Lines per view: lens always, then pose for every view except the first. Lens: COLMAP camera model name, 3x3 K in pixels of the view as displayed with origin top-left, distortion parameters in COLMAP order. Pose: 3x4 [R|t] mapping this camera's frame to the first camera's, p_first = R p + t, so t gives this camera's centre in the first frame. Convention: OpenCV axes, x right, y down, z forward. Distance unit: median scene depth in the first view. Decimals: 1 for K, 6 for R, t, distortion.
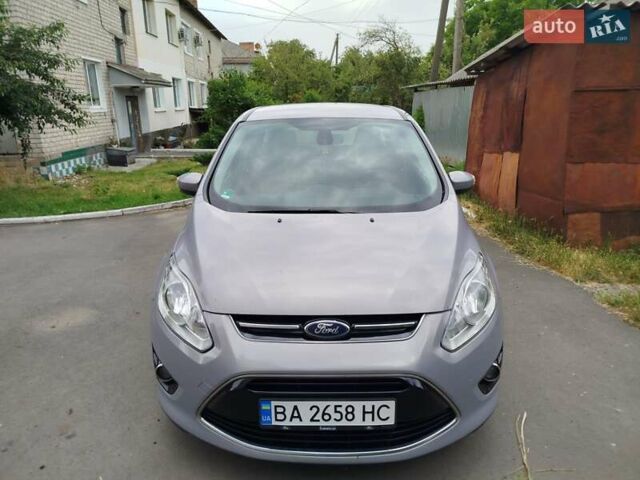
lens RADIAL K [[418.0, 0, 320.0], [0, 418.0, 240.0], [0, 0, 1]] dist [0.026421, -0.000016]
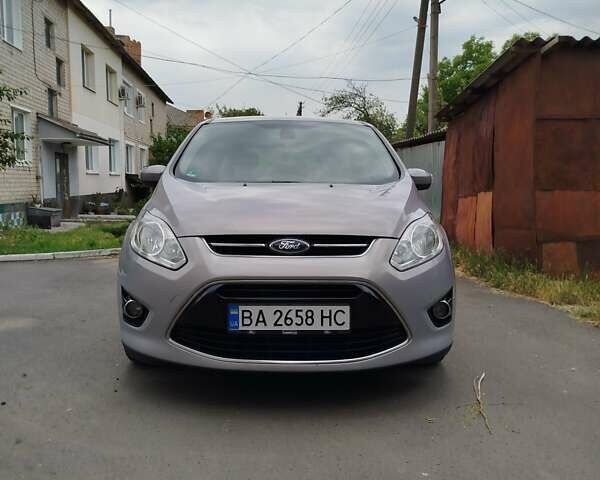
lens RADIAL K [[506.1, 0, 300.0], [0, 506.1, 240.0], [0, 0, 1]] dist [0.050841, 0.002479]
pose [[0.999142, 0.008953, 0.040429, -0.003367], [-0.001516, 0.983601, -0.180353, 0.143862], [-0.041381, 0.180137, 0.982771, -0.114148]]
